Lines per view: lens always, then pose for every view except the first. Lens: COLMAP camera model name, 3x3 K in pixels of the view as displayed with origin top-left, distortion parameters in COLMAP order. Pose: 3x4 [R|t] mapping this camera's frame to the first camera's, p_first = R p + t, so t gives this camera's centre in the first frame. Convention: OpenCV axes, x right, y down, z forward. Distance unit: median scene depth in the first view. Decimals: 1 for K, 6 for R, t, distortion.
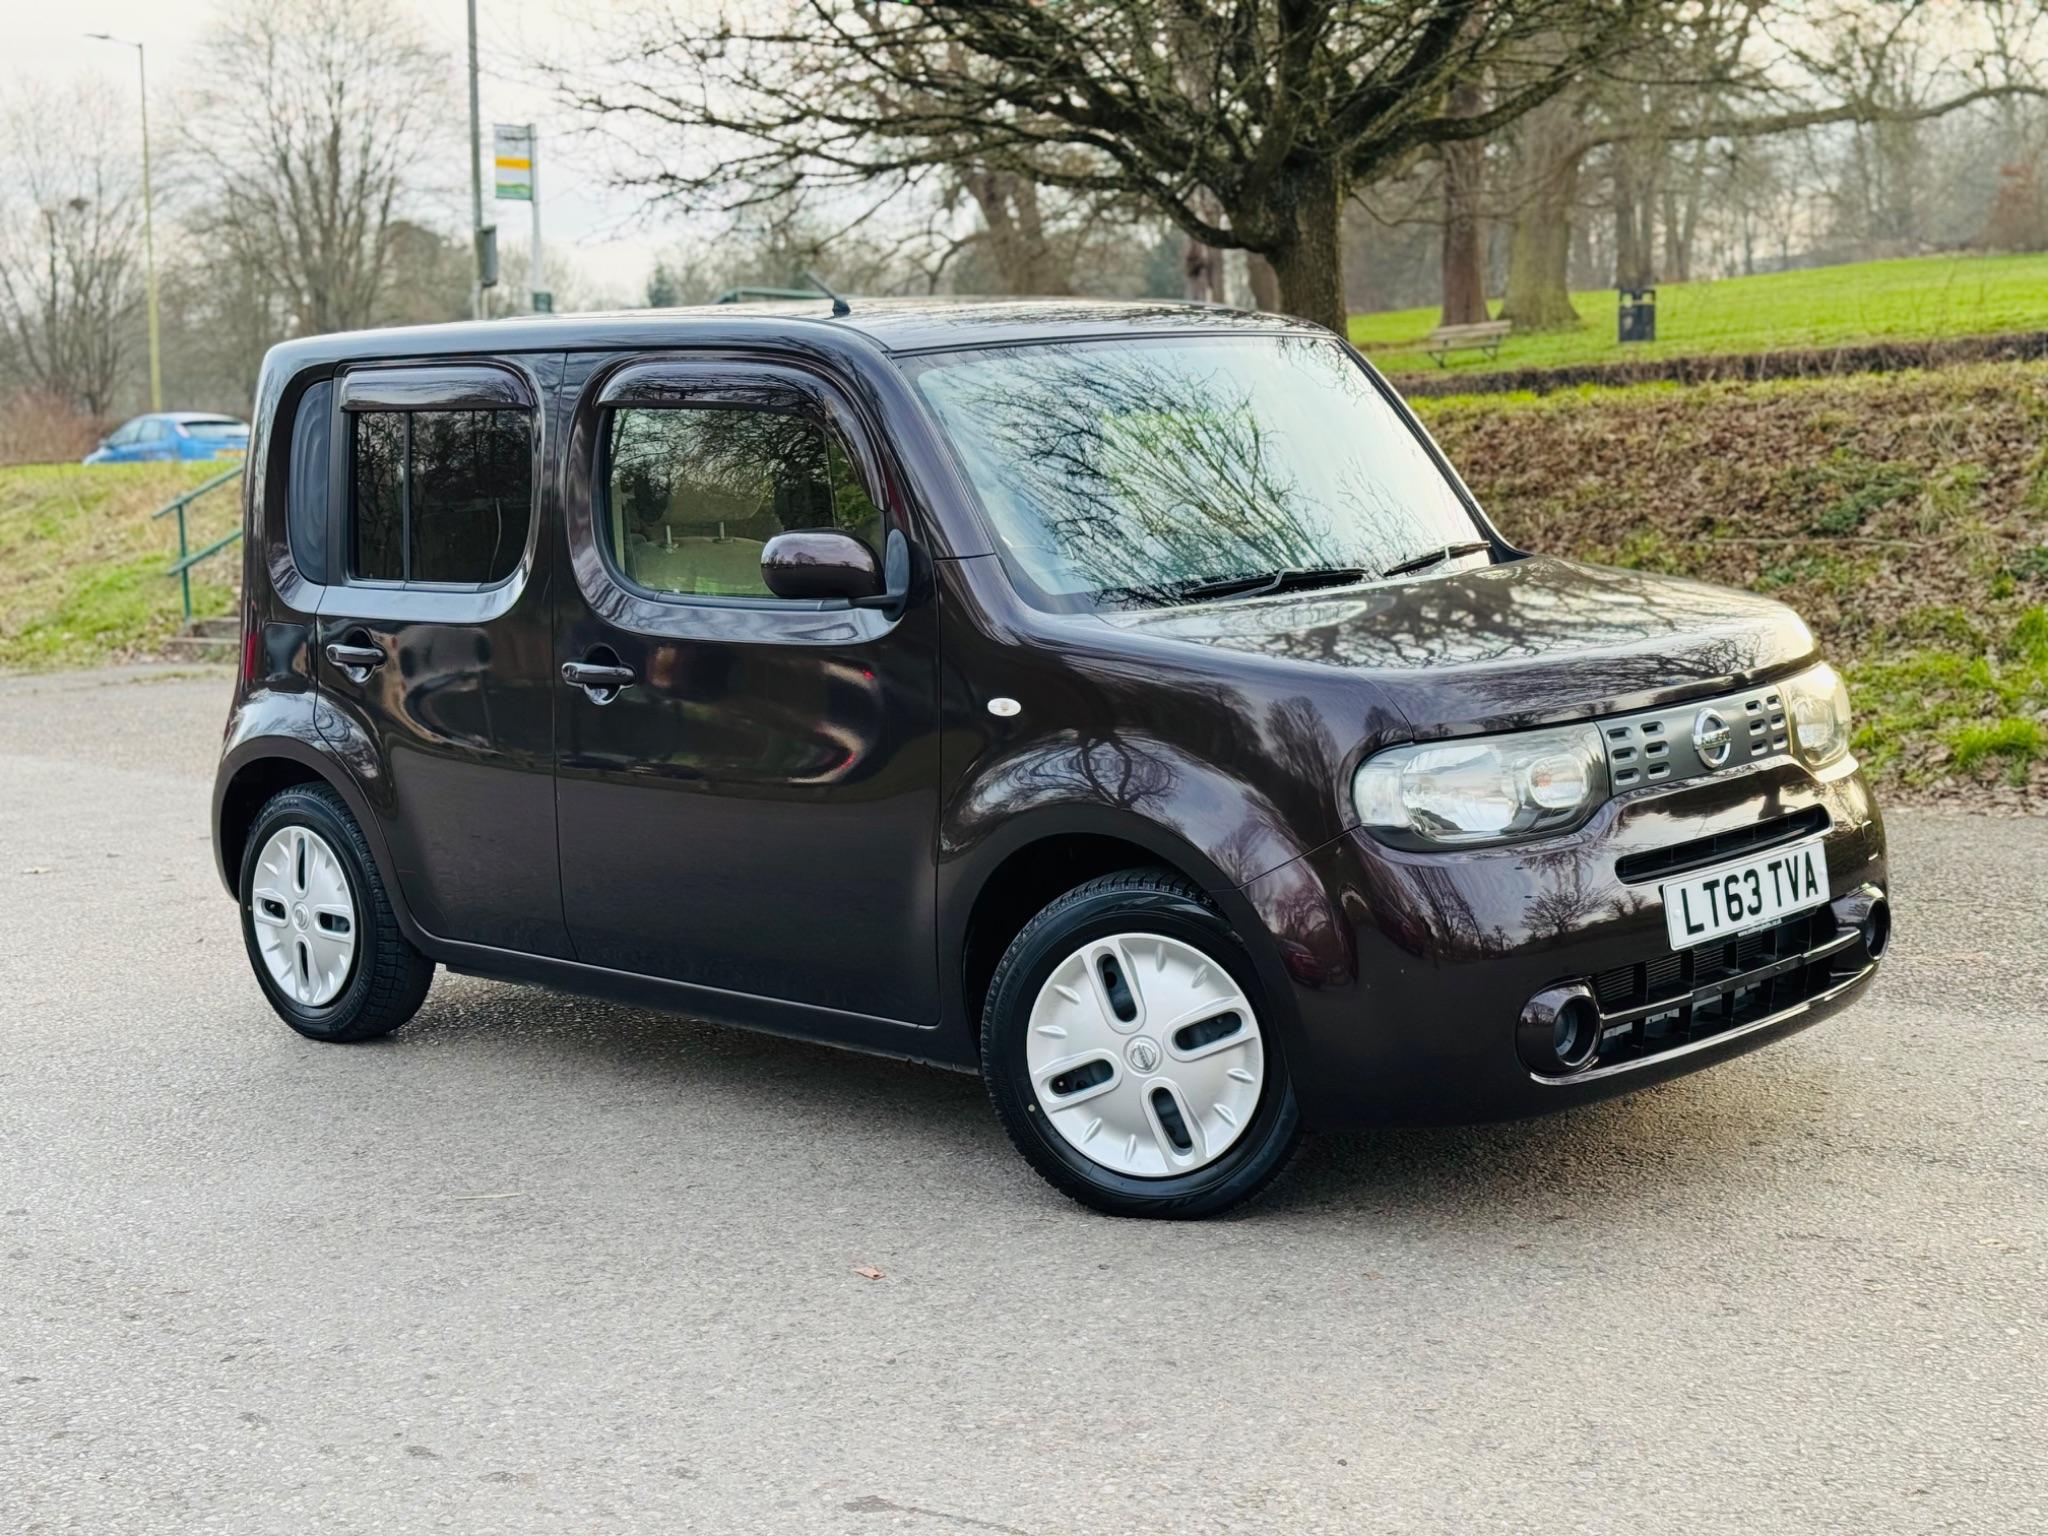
lens RADIAL K [[2828.7, 0, 1045.8], [0, 2828.7, 715.4], [0, 0, 1]] dist [0.014124, -0.031083]
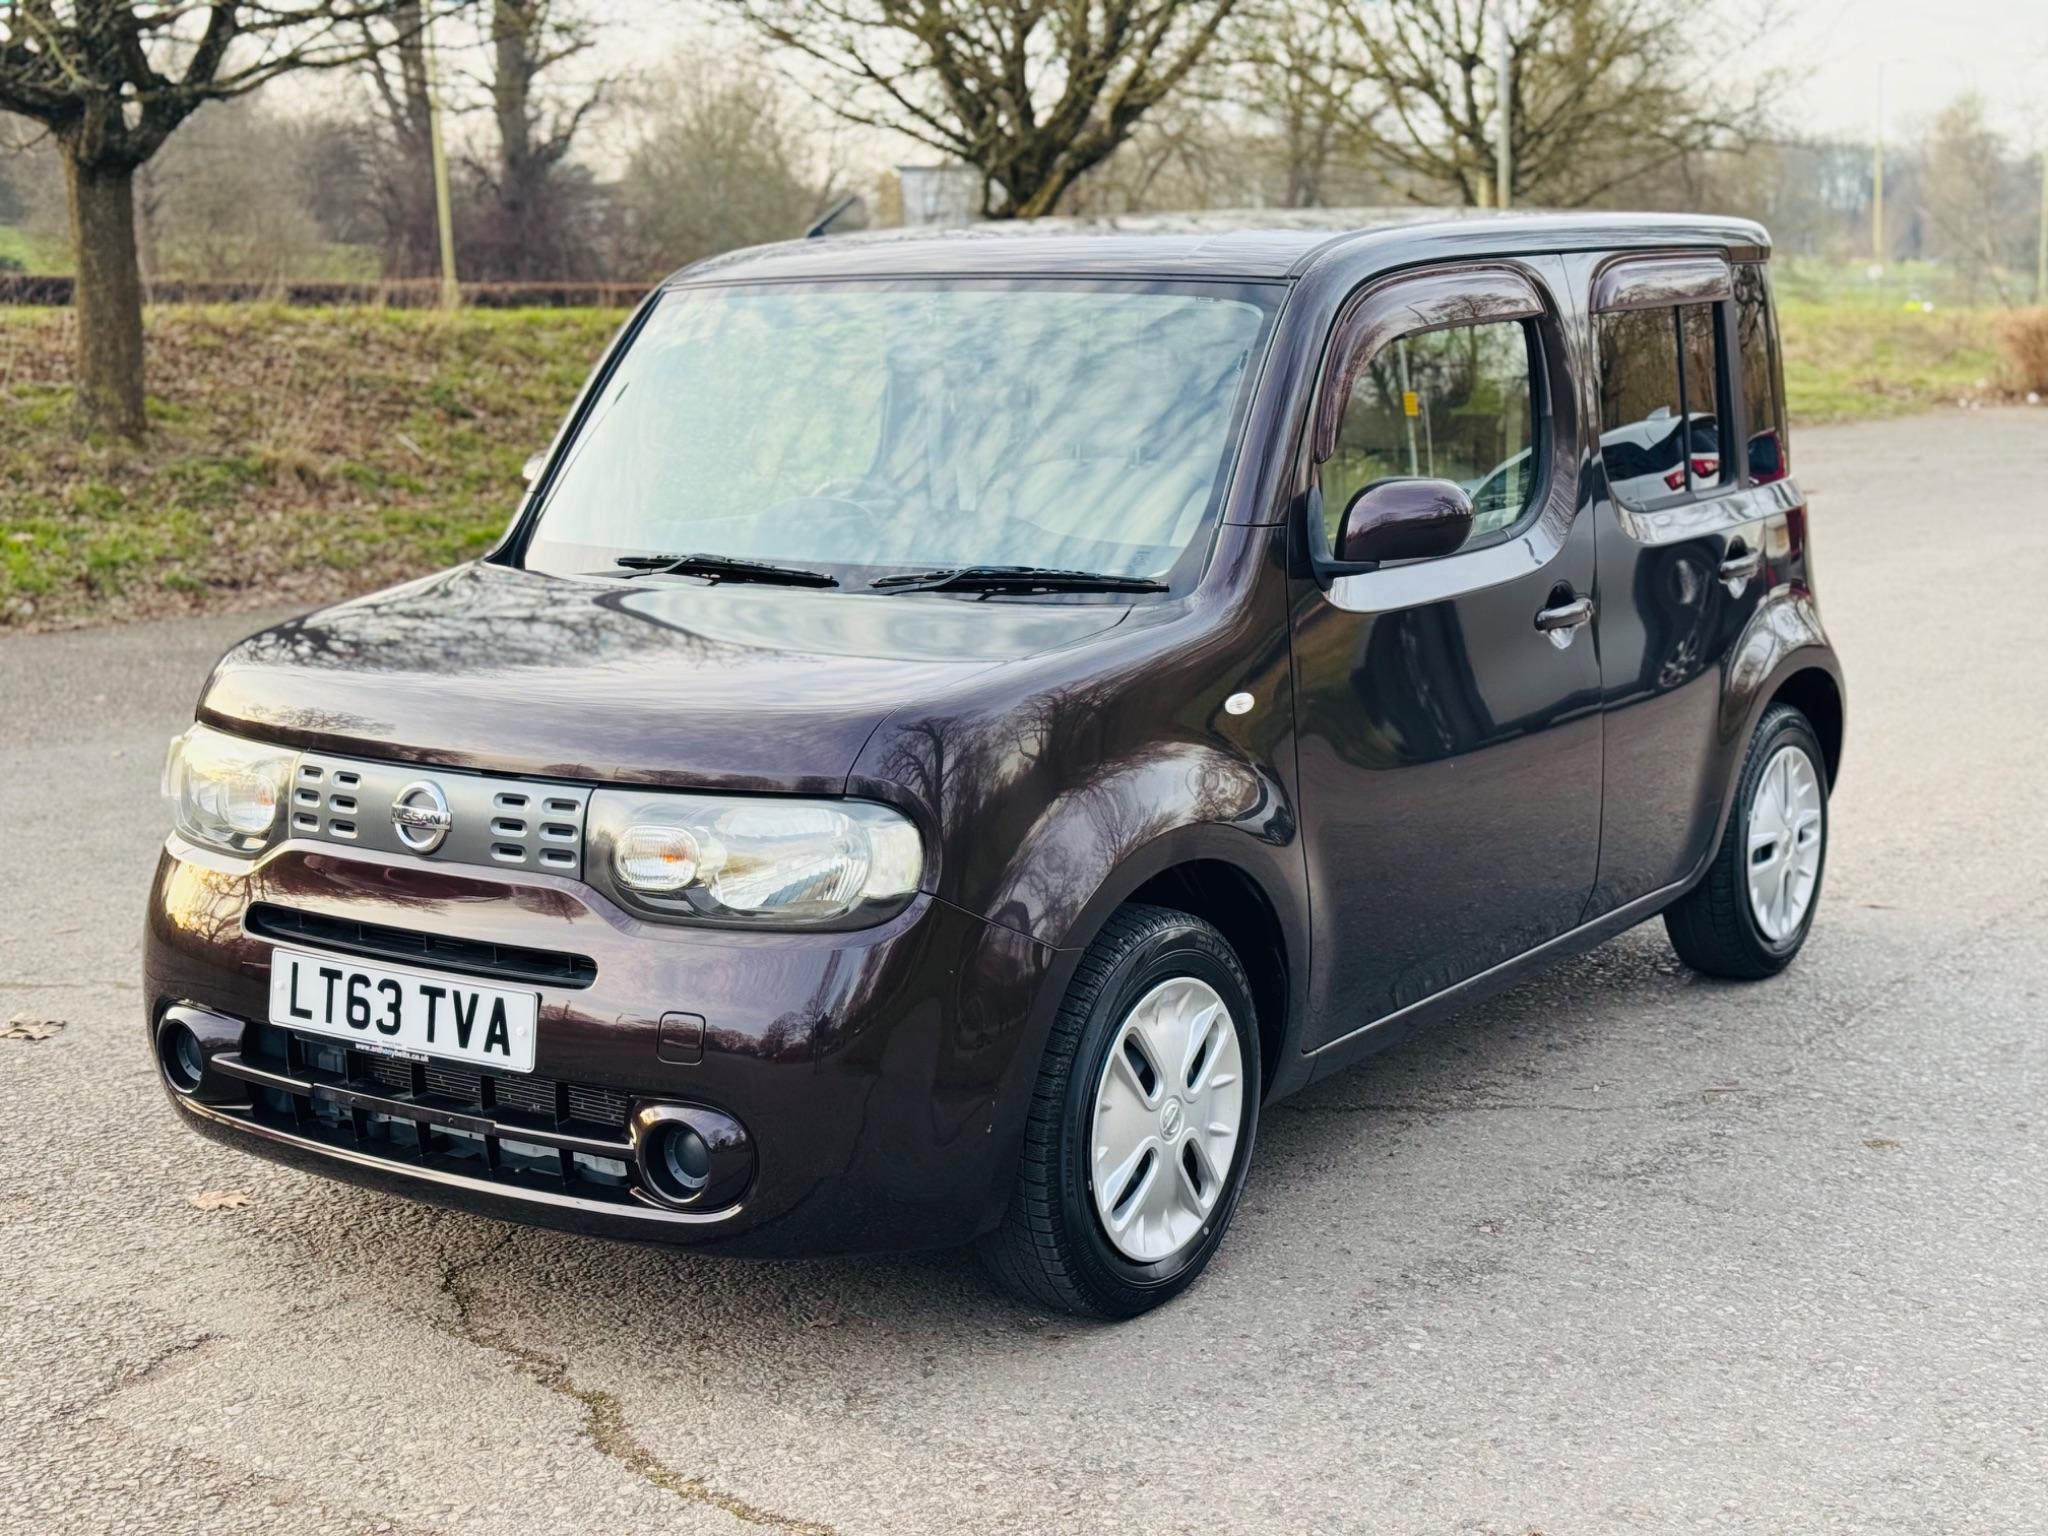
lens RADIAL K [[2828.7, 0, 1045.8], [0, 2828.7, 715.4], [0, 0, 1]] dist [0.014124, -0.031083]
pose [[0.191399, 0.195173, -0.961912, 0.980512], [-0.109123, 0.978186, 0.176762, -0.172150], [0.975427, 0.071134, 0.208521, 0.934899]]
